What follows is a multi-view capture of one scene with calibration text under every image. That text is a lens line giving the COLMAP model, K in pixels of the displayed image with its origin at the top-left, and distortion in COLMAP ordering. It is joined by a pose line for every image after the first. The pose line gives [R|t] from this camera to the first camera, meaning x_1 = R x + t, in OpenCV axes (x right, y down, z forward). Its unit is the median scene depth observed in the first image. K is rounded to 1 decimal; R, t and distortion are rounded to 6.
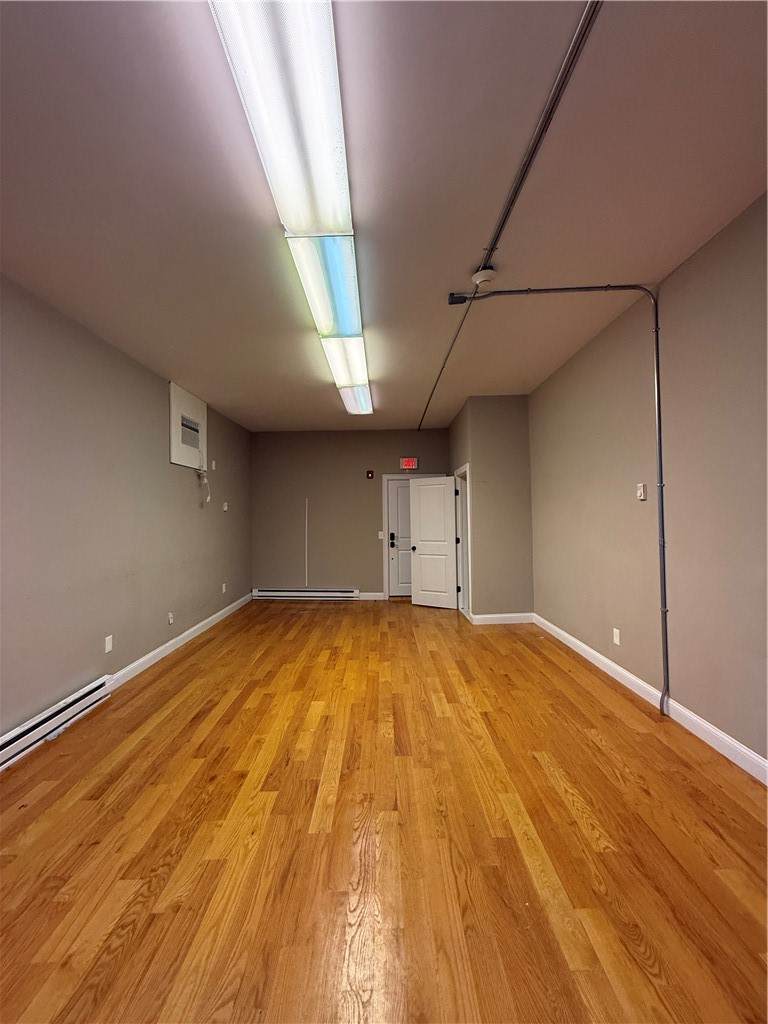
lens RADIAL K [[406.5, 0, 384.3], [0, 406.5, 507.7], [0, 0, 1]] dist [-0.001674, -0.000184]
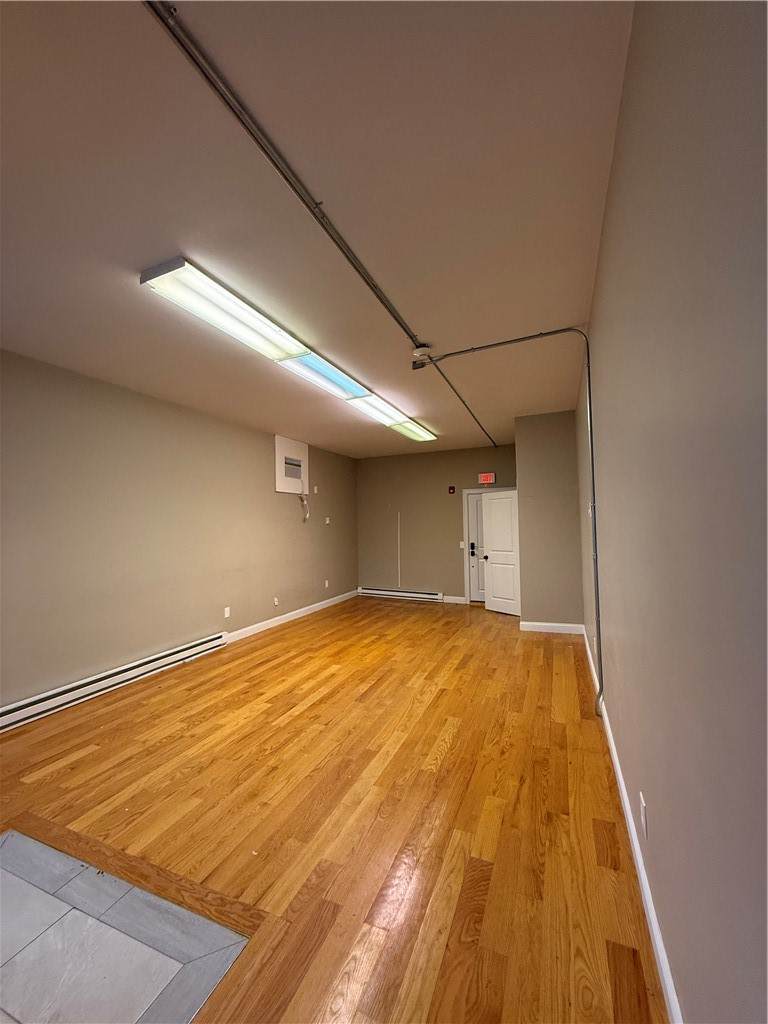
lens RADIAL K [[406.5, 0, 384.3], [0, 406.5, 507.7], [0, 0, 1]] dist [-0.001674, -0.000184]
pose [[0.917455, -0.019430, -0.397366, 0.493281], [0.012623, 0.999726, -0.019737, -0.027466], [0.397640, 0.013092, 0.917448, -0.193244]]
